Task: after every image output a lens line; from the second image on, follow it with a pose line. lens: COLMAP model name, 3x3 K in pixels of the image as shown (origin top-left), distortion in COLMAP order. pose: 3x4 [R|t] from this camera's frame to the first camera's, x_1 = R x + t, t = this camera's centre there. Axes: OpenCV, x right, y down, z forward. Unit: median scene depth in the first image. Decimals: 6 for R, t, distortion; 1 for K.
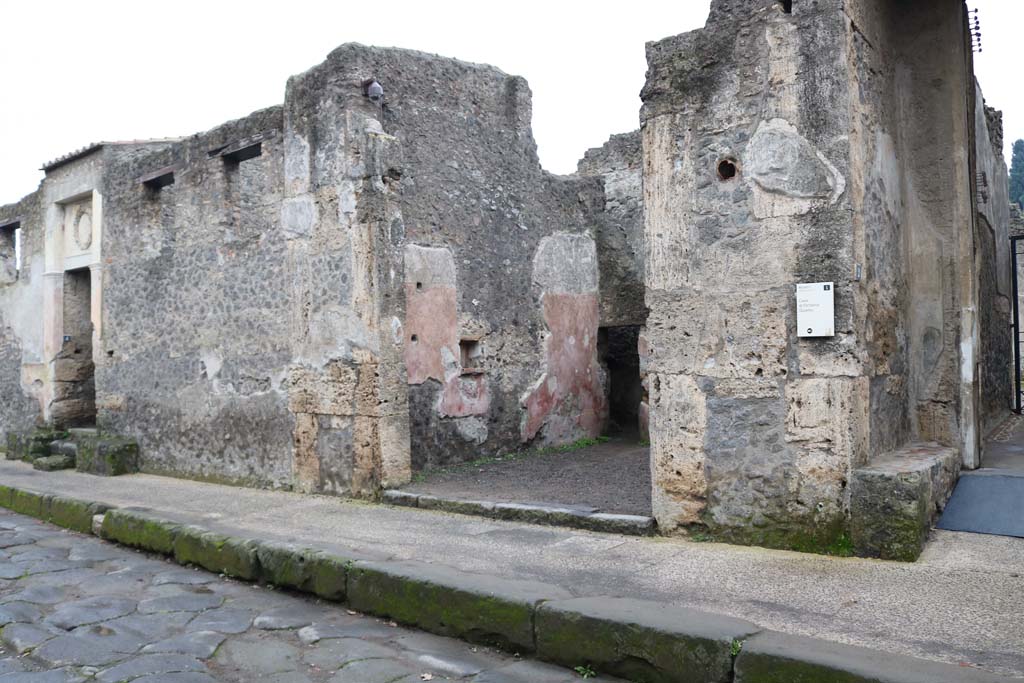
lens RADIAL K [[843.2, 0, 513.5], [0, 843.2, 345.0], [0, 0, 1]] dist [-0.159910, 0.123565]
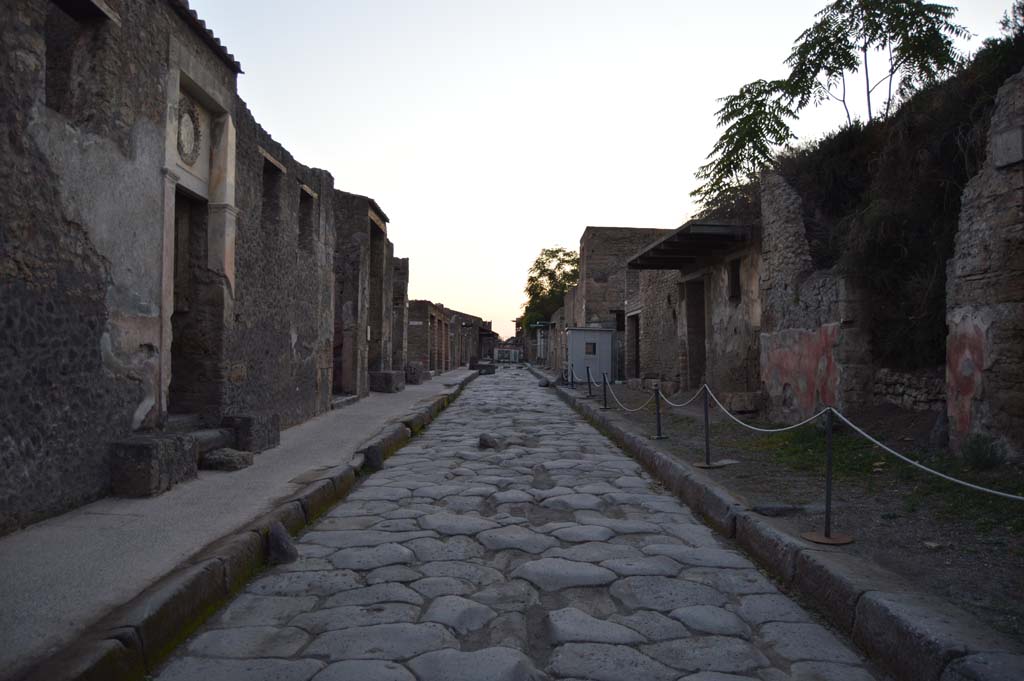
lens RADIAL K [[812.7, 0, 513.1], [0, 812.7, 341.2], [0, 0, 1]] dist [-0.087988, 0.023198]
pose [[-0.645325, 0.030397, 0.763304, -2.089313], [-0.007387, 0.998913, -0.046025, 0.114620], [-0.763873, -0.035340, -0.644398, 2.063525]]
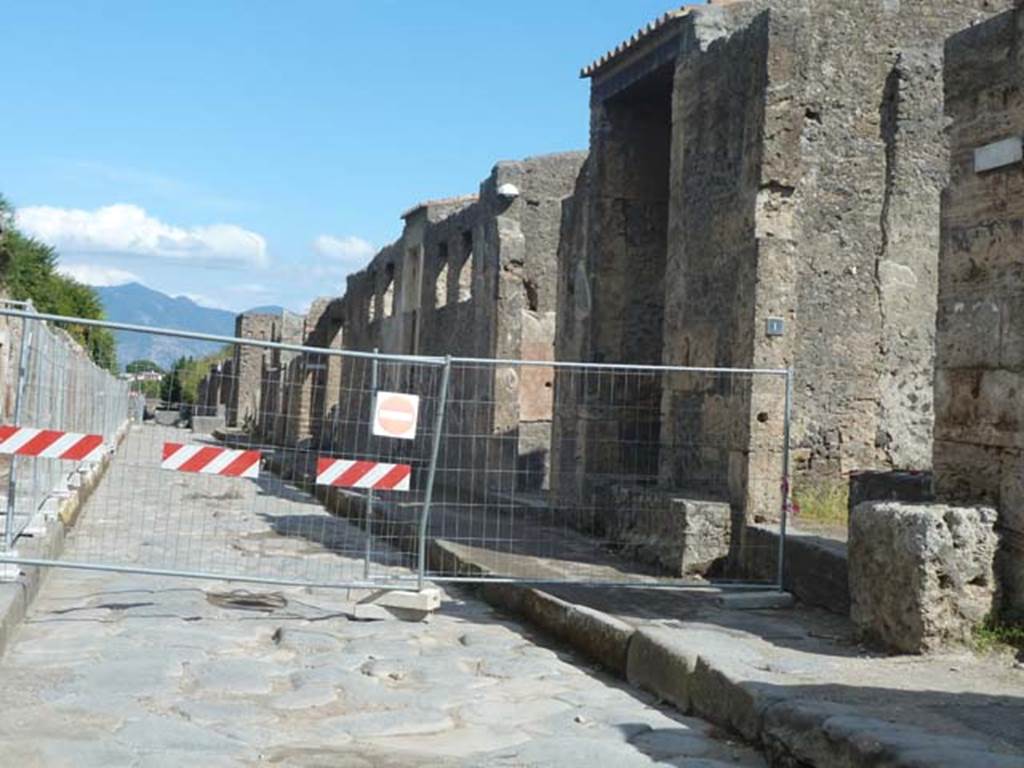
lens RADIAL K [[1591.9, 0, 504.3], [0, 1591.9, 365.2], [0, 0, 1]] dist [-0.039006, 0.000000]
pose [[0.789612, 0.043884, -0.612035, 1.557220], [-0.052173, 0.998629, 0.004294, -0.052994], [0.611385, 0.028541, 0.790819, -1.148973]]
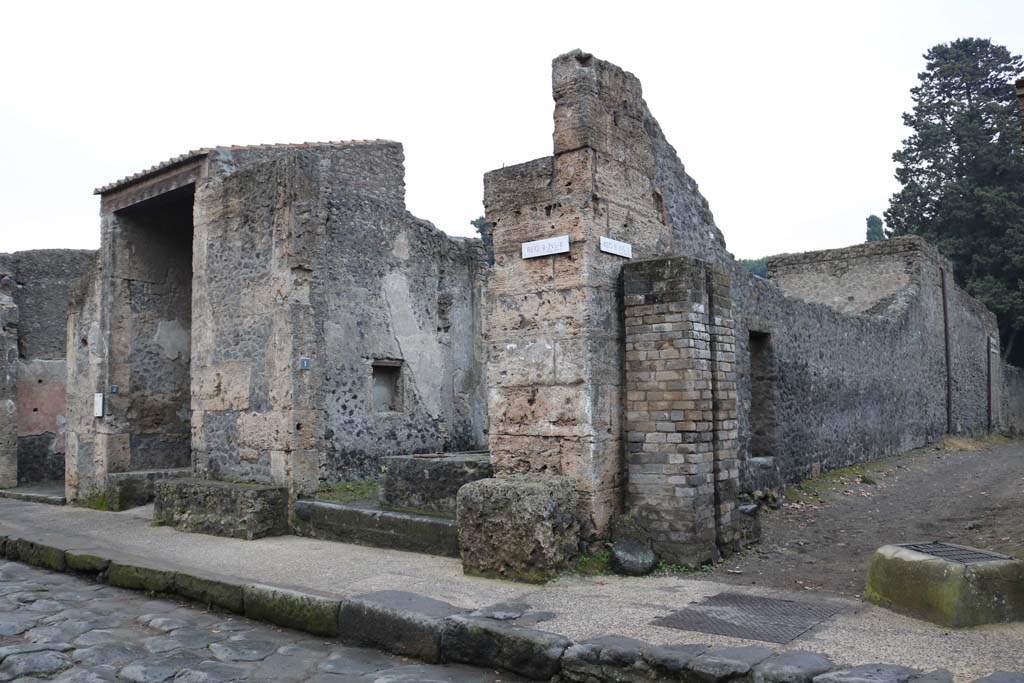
lens RADIAL K [[843.2, 0, 523.1], [0, 843.2, 342.8], [0, 0, 1]] dist [-0.159910, 0.123565]
pose [[0.999672, 0.004371, 0.025239, 1.068804], [-0.002719, 0.997874, -0.065118, -0.050536], [-0.025470, 0.065028, 0.997558, -0.954703]]
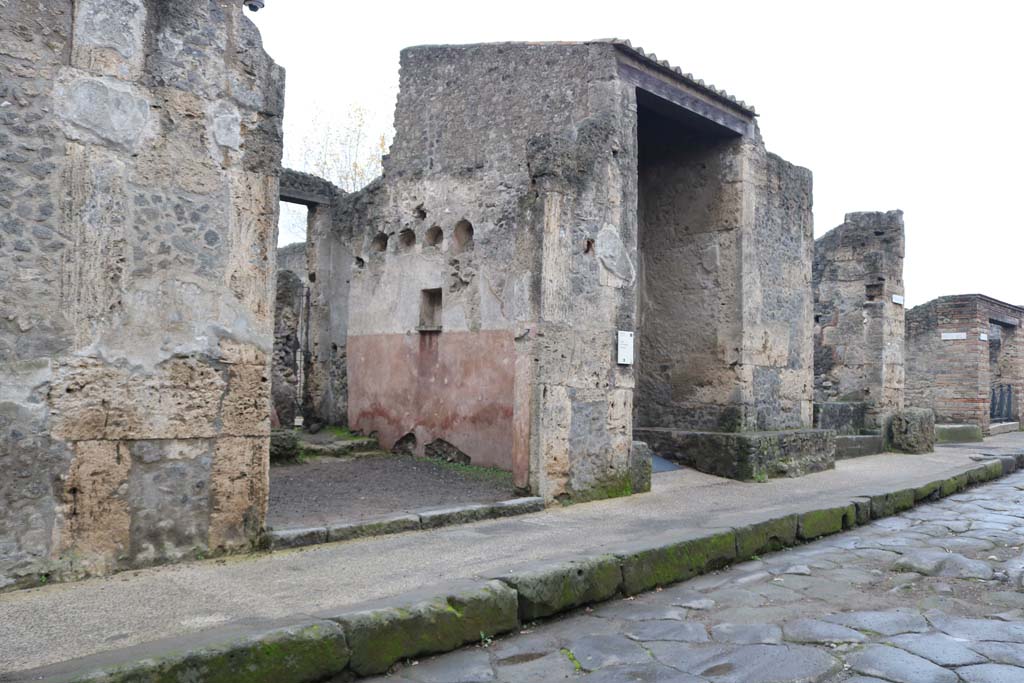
lens RADIAL K [[843.2, 0, 514.5], [0, 843.2, 349.9], [0, 0, 1]] dist [-0.159910, 0.123565]
pose [[0.083833, 0.062898, 0.994493, -0.933384], [-0.031698, 0.997669, -0.060427, 0.049506], [-0.995976, -0.026458, 0.085631, 0.760119]]
